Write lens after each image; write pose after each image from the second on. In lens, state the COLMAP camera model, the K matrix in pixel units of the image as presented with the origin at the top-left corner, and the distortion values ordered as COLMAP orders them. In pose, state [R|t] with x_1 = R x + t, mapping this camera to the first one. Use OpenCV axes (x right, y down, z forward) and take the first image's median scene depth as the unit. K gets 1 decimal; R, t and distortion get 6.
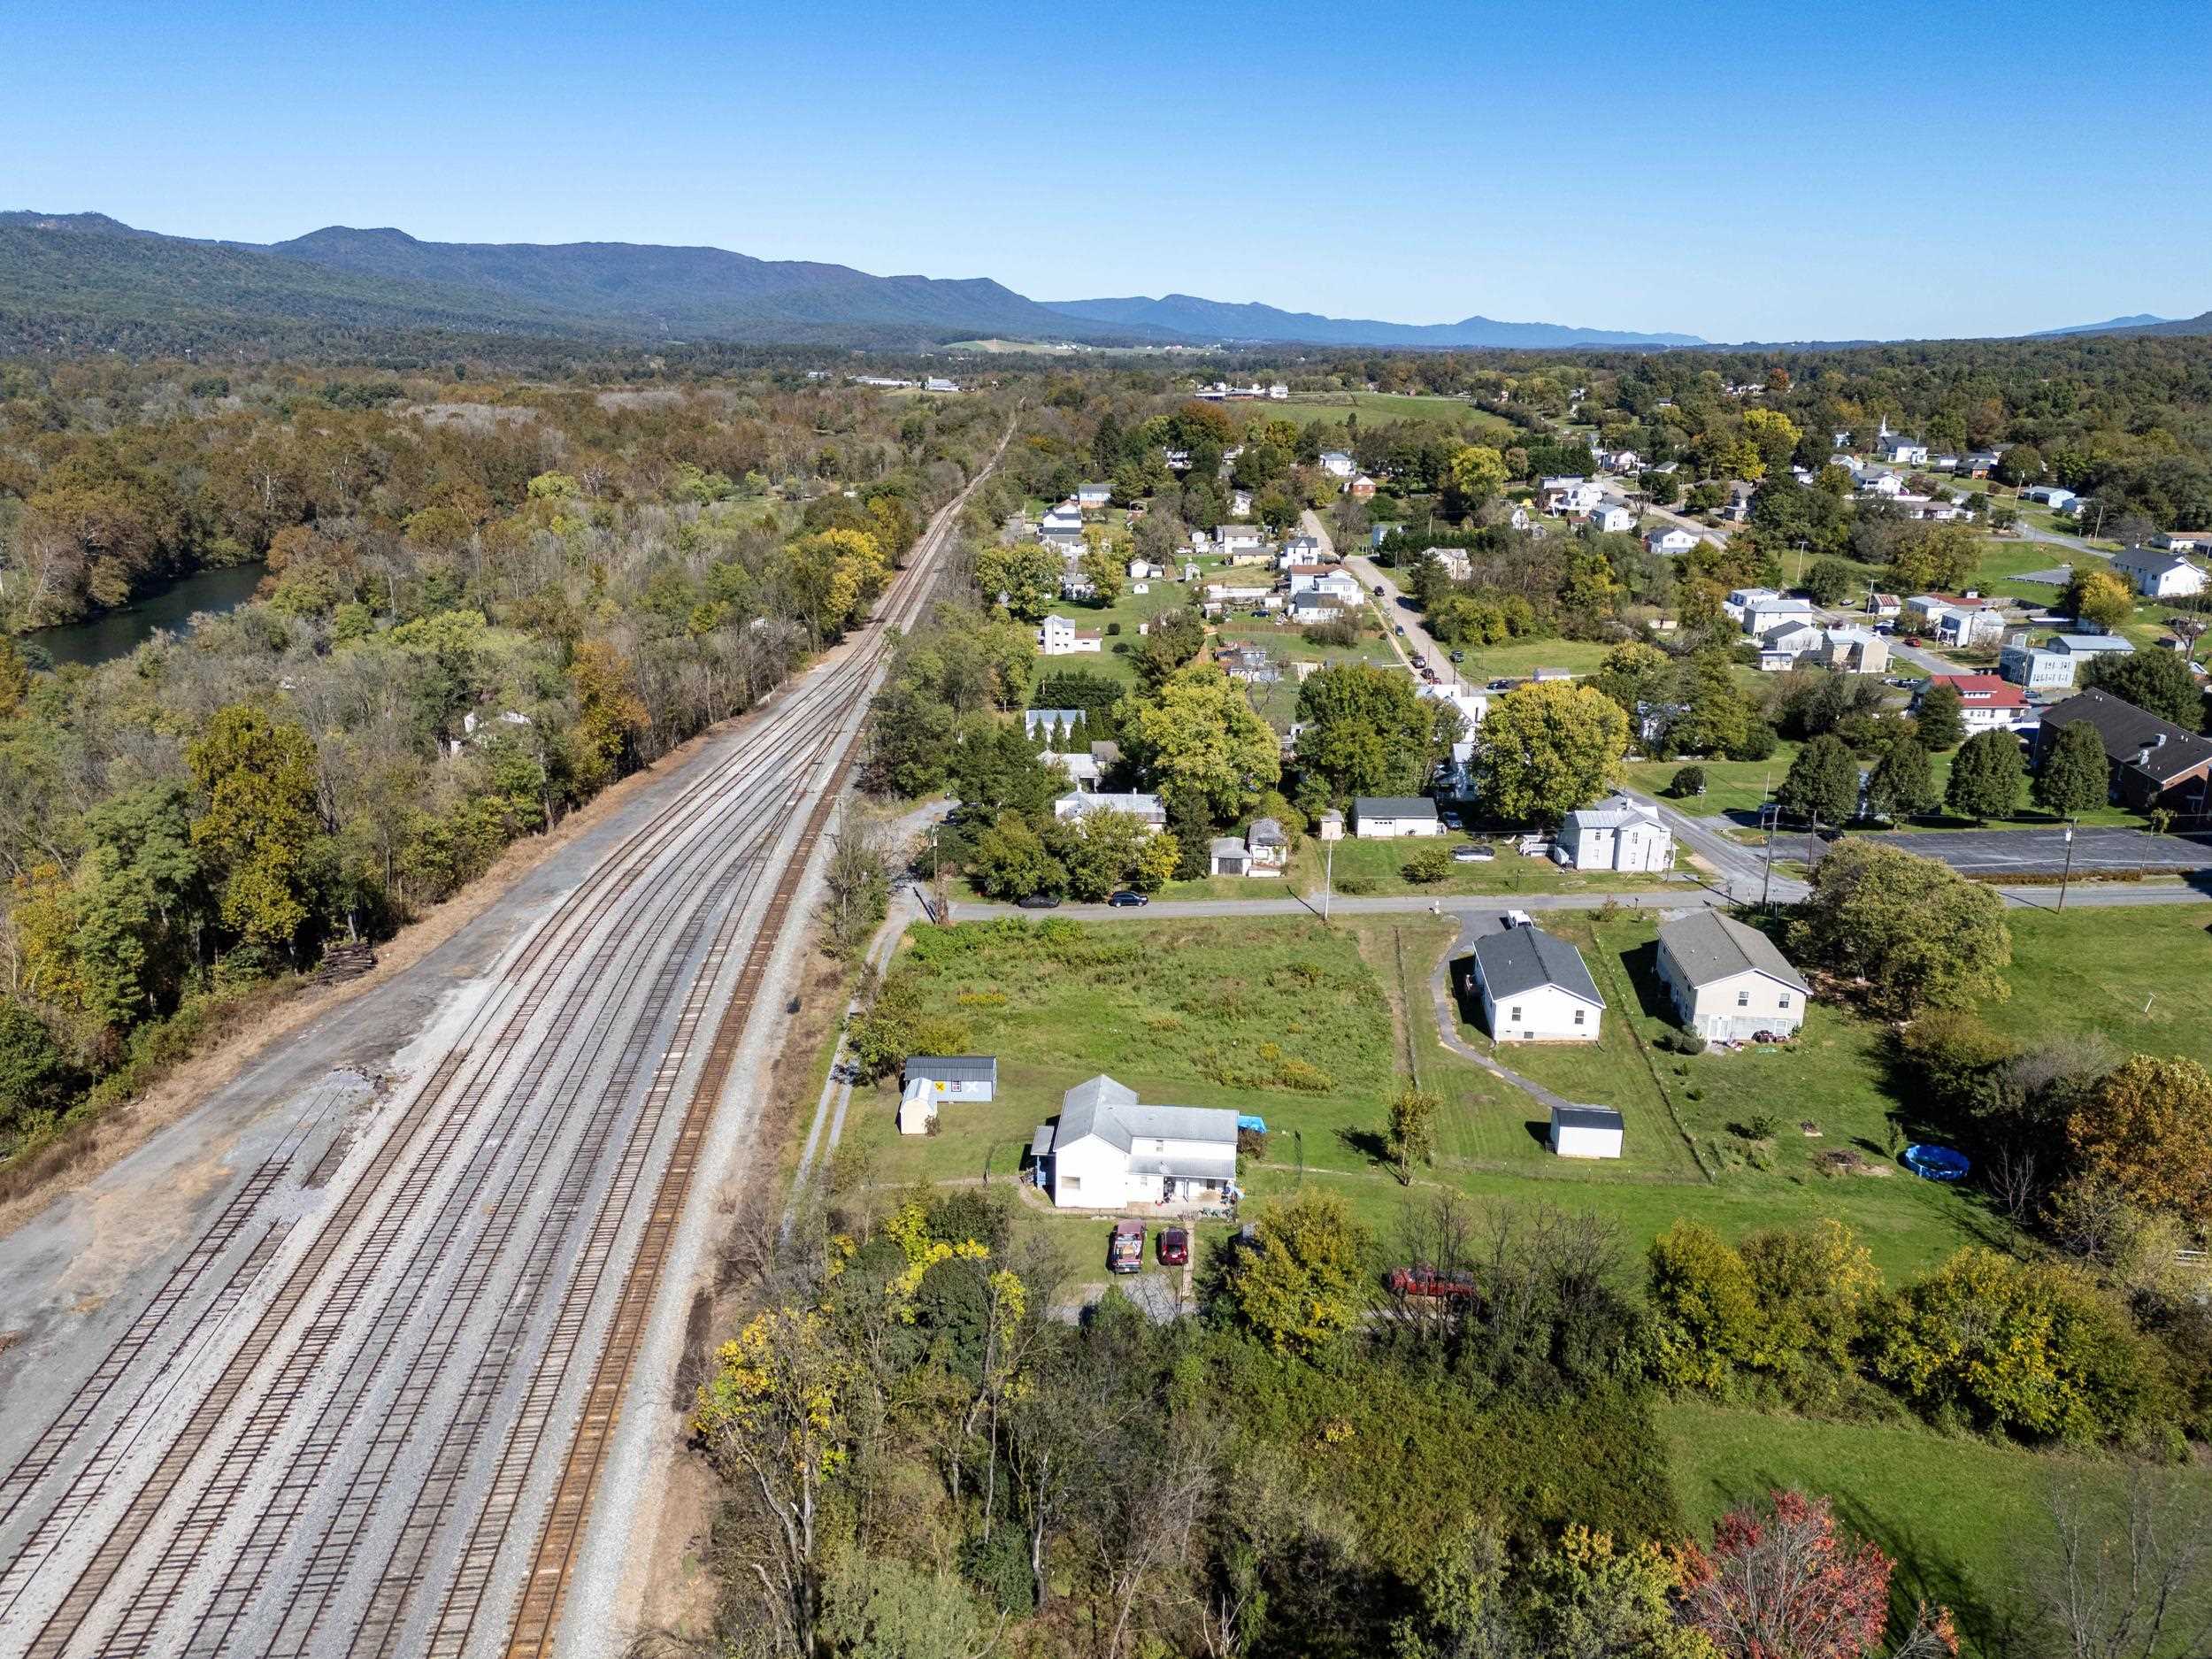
lens RADIAL K [[1618.7, 0, 1106.0], [0, 1618.7, 829.5], [0, 0, 1]] dist [0.087584, -0.091250]
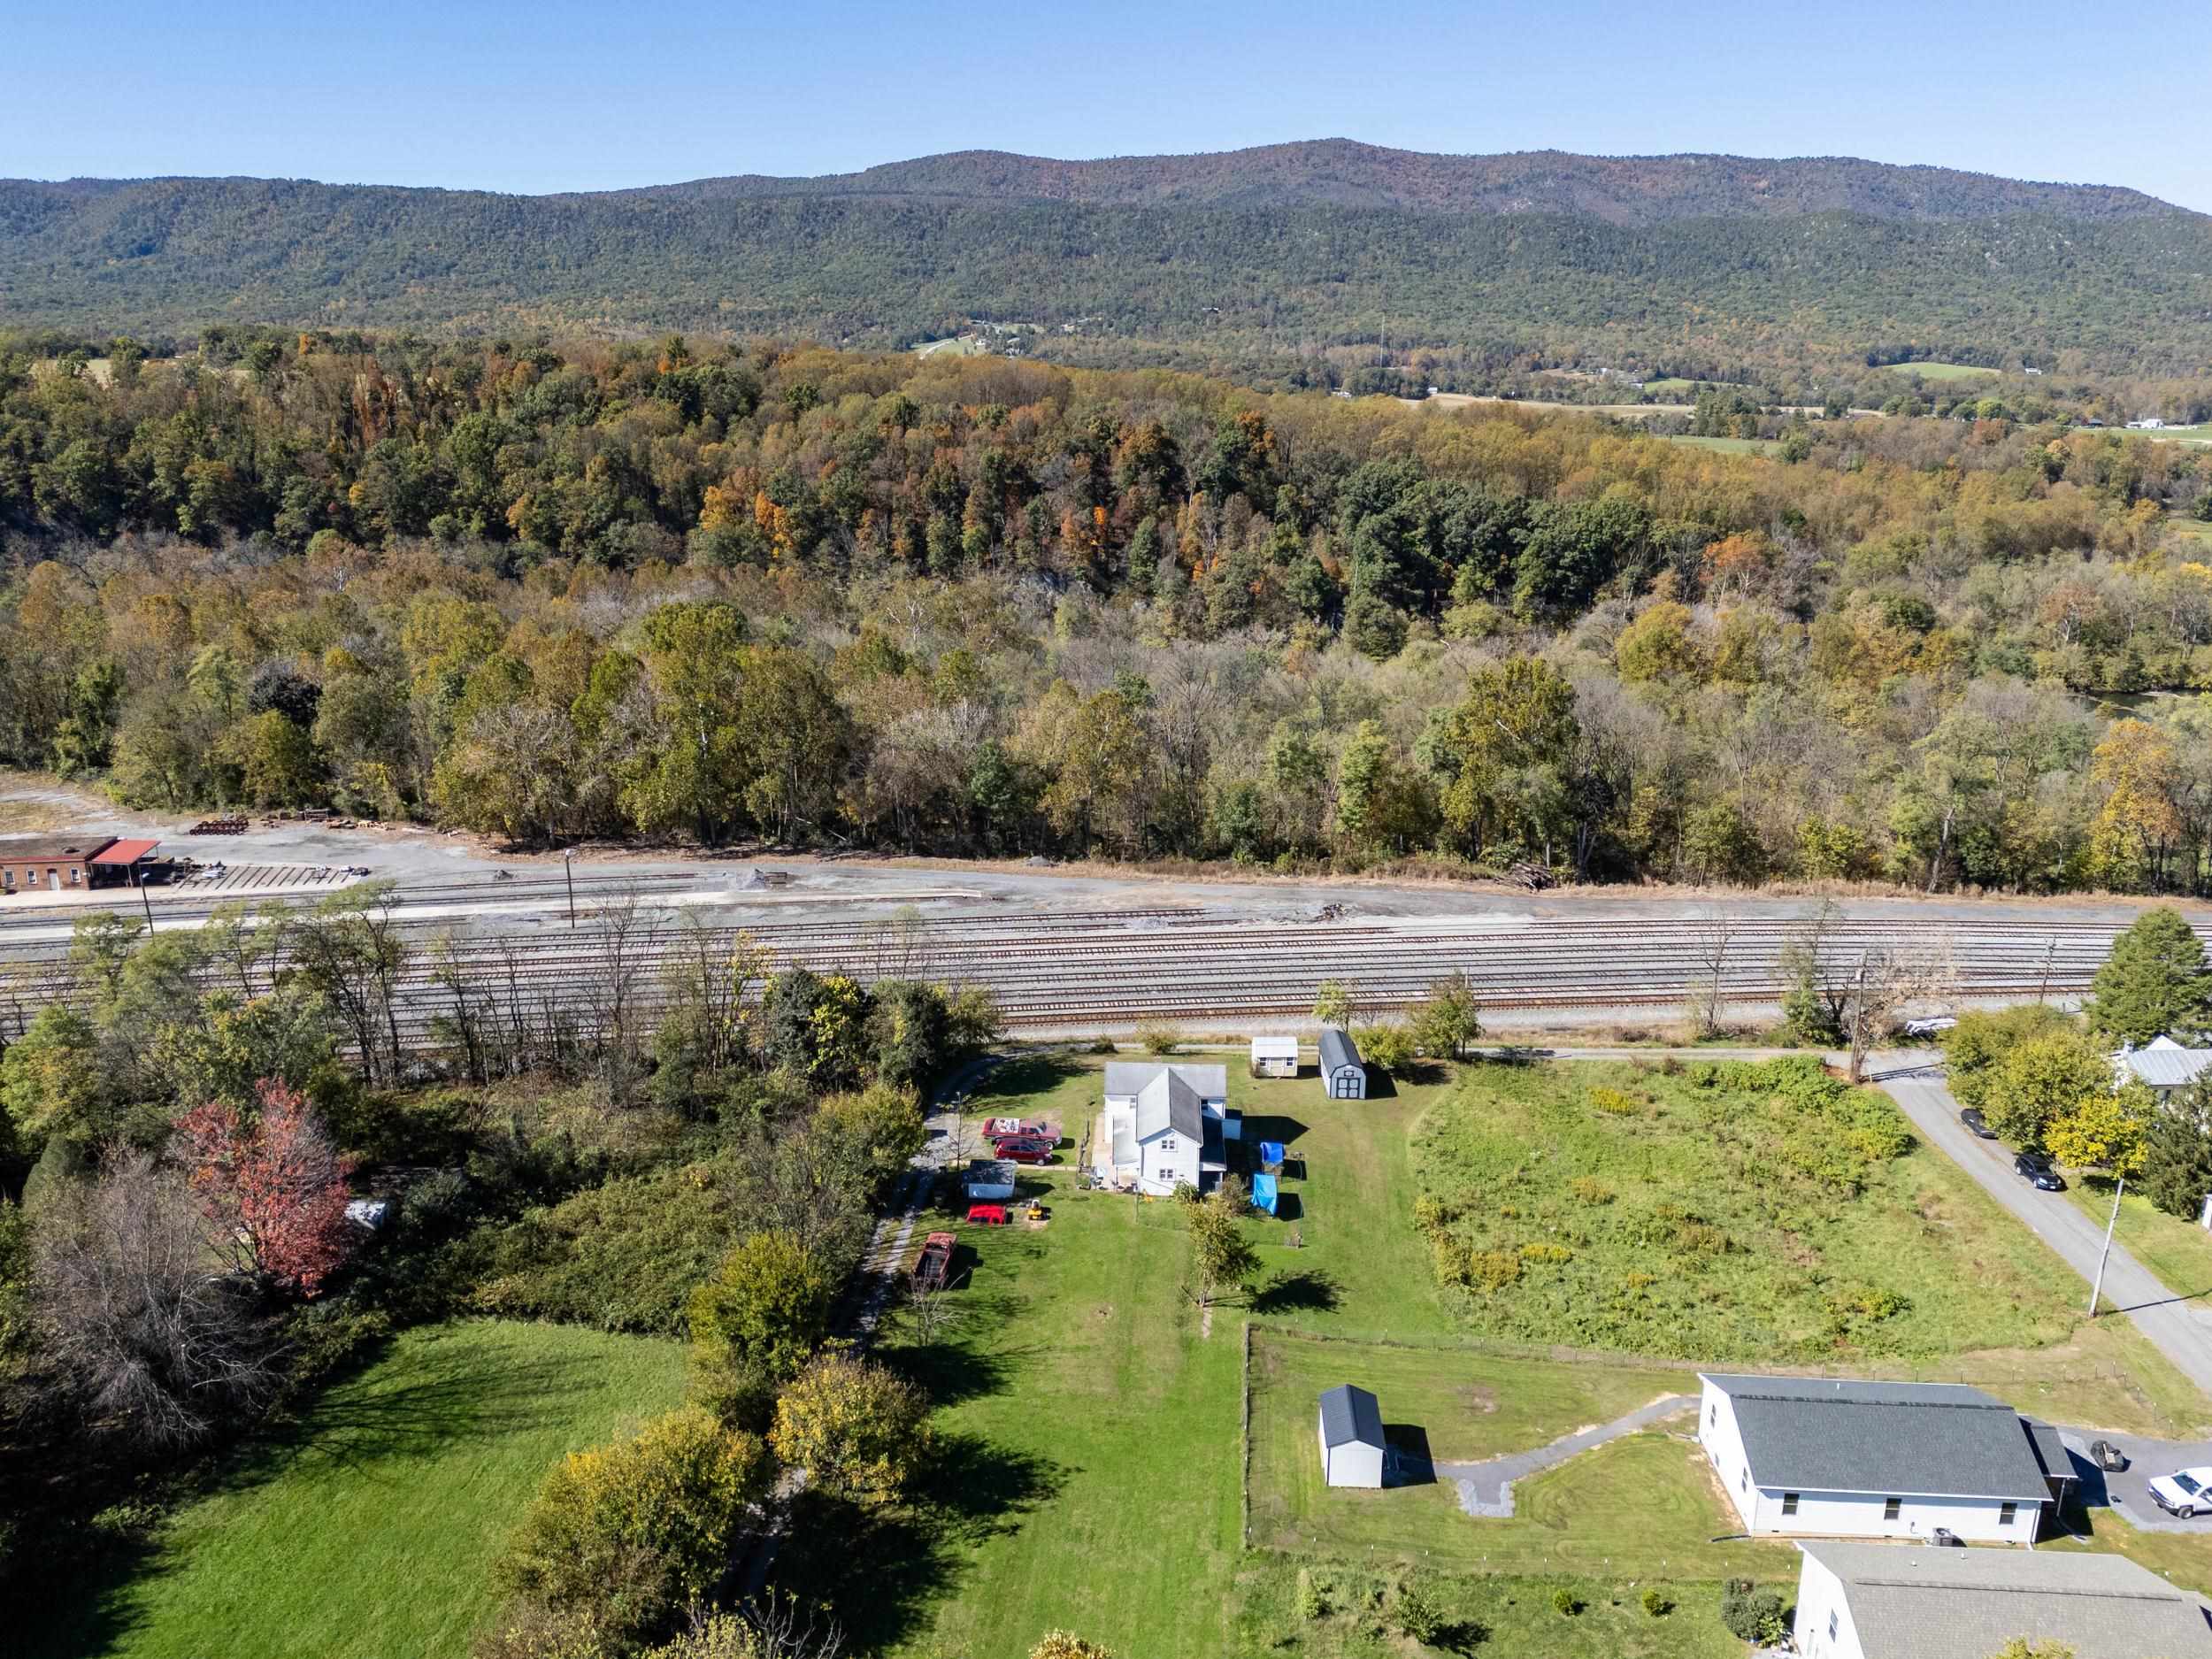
lens RADIAL K [[1618.7, 0, 1106.0], [0, 1618.7, 829.5], [0, 0, 1]] dist [0.087584, -0.091250]
pose [[0.040562, 0.271061, -0.961707, 0.611662], [-0.295472, 0.922707, 0.247606, -0.142890], [0.954490, 0.274114, 0.117518, 0.490338]]
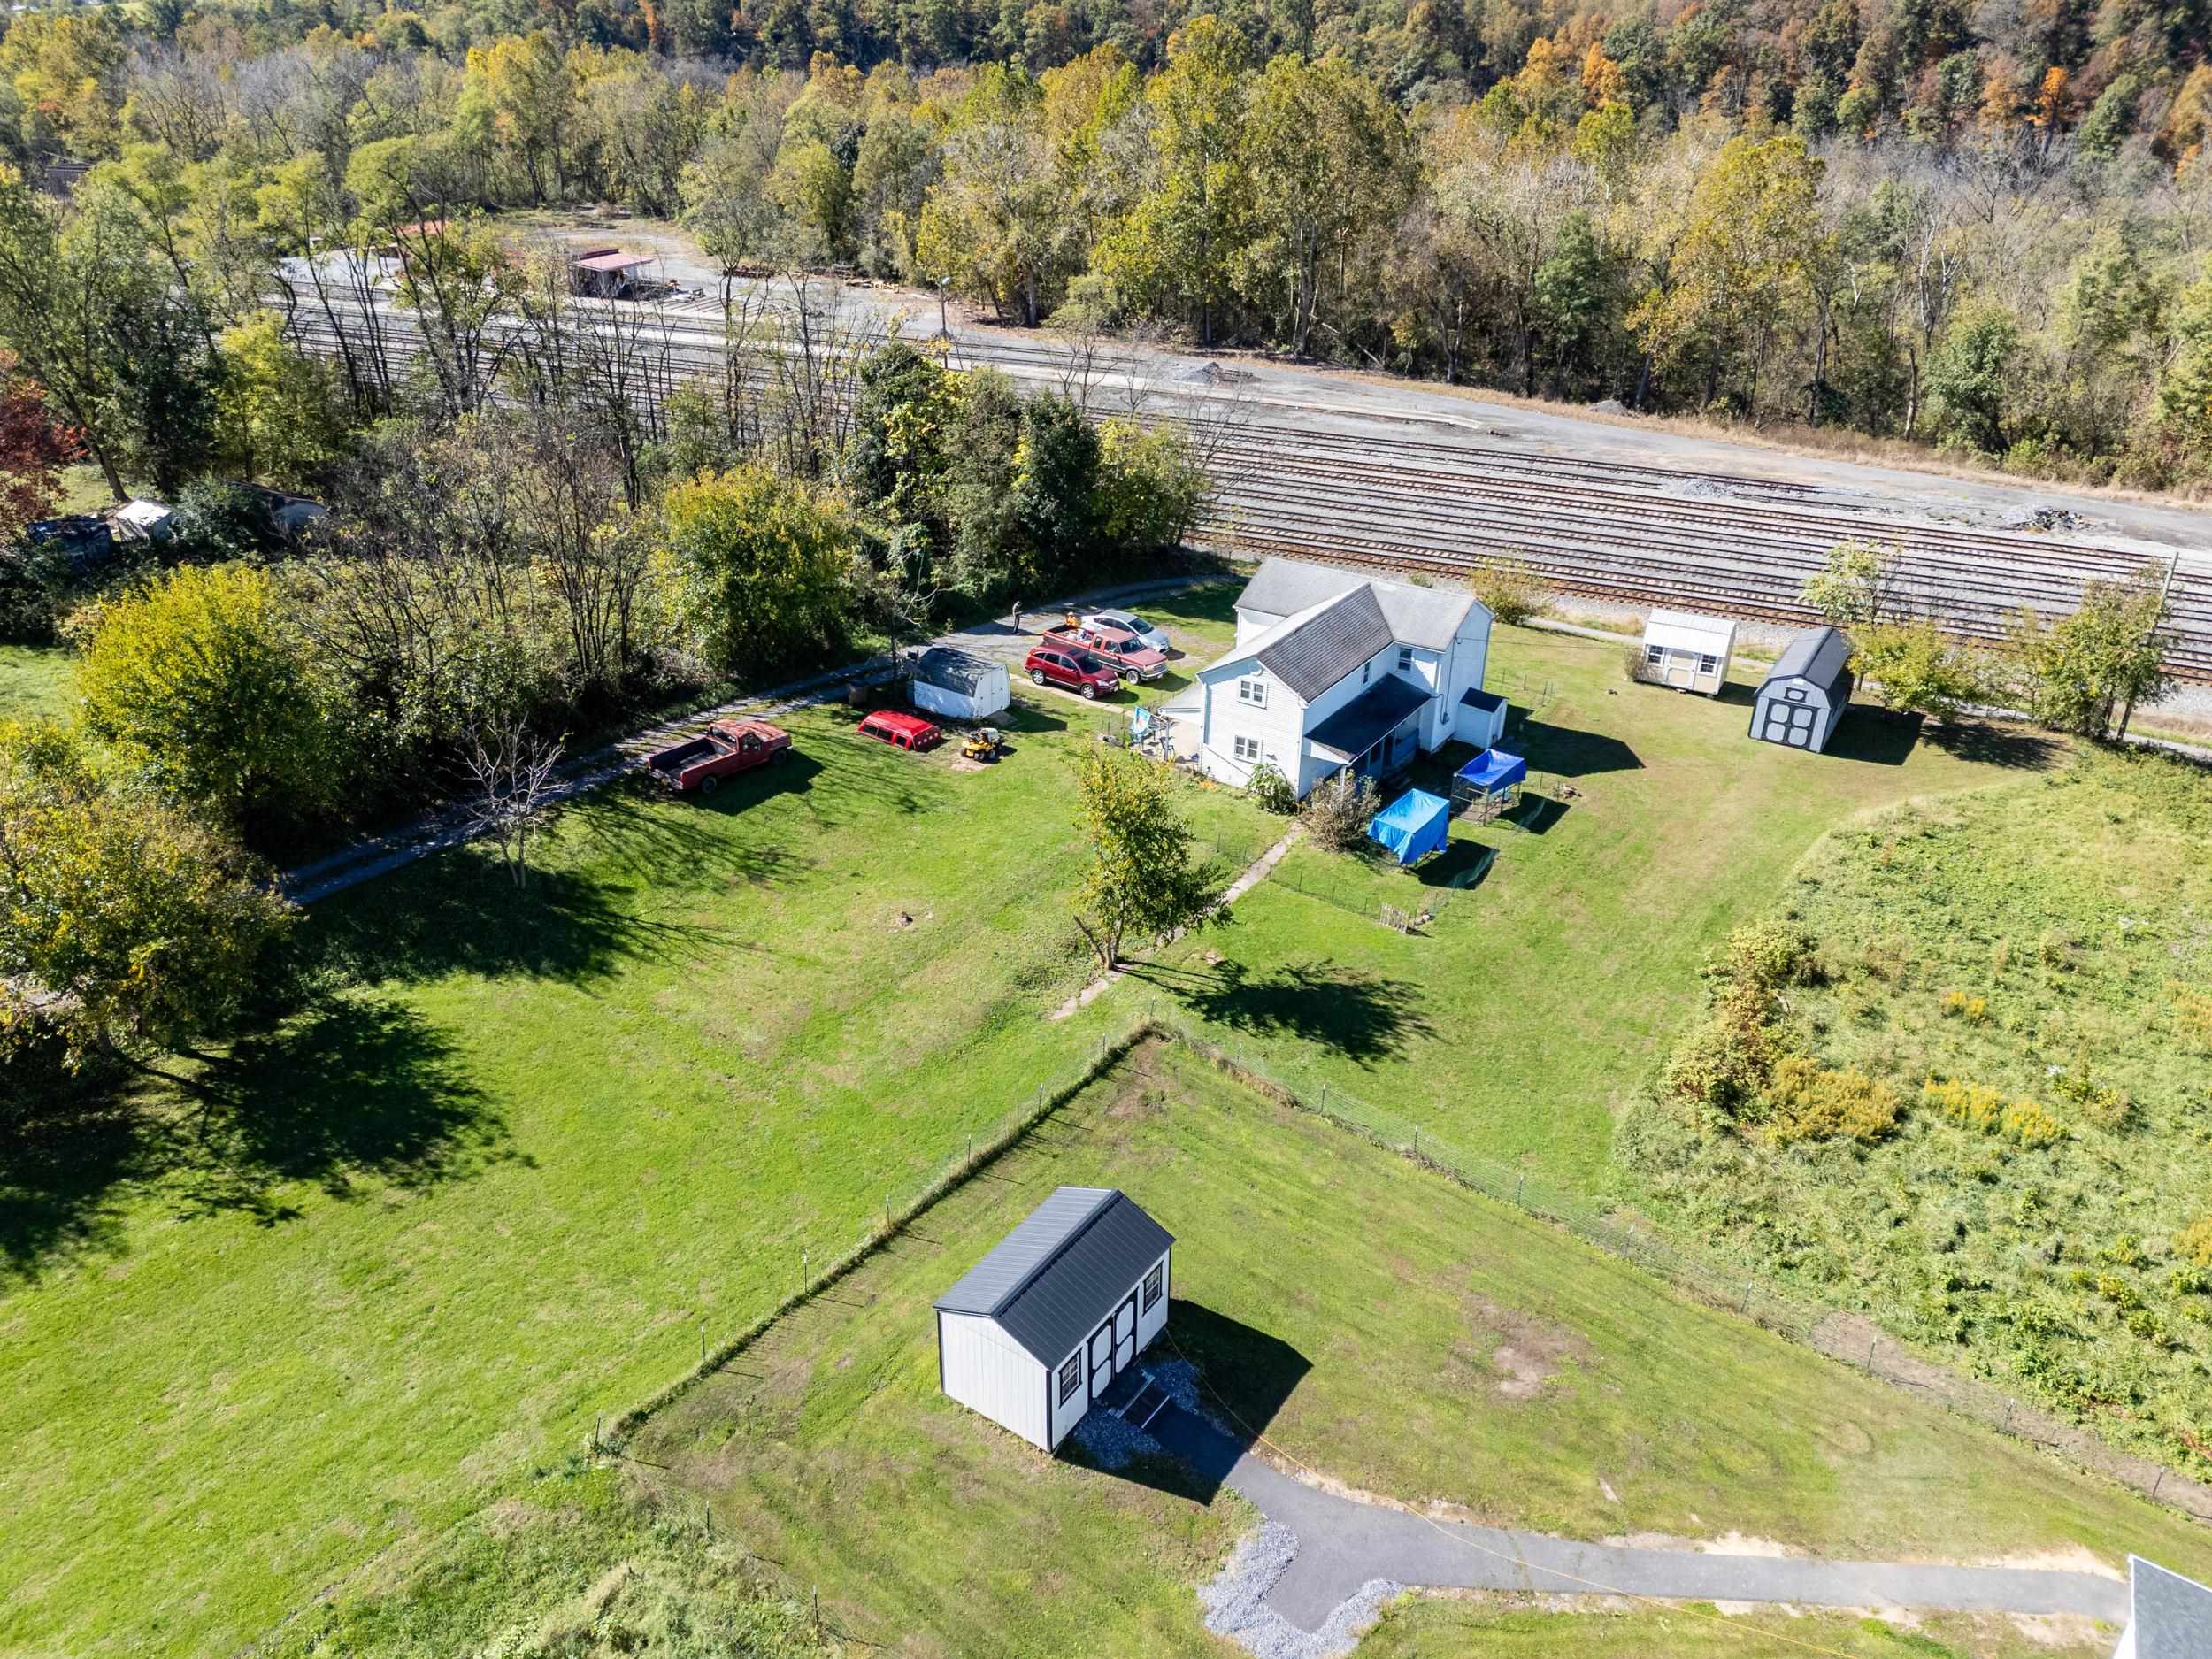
lens RADIAL K [[1634.2, 0, 1118.1], [0, 1634.2, 804.6], [0, 0, 1]] dist [0.076889, -0.061544]
pose [[-0.484935, 0.367693, -0.793498, 0.326480], [-0.271478, 0.799210, 0.536250, -0.033355], [0.831347, 0.475463, -0.287745, 0.699996]]
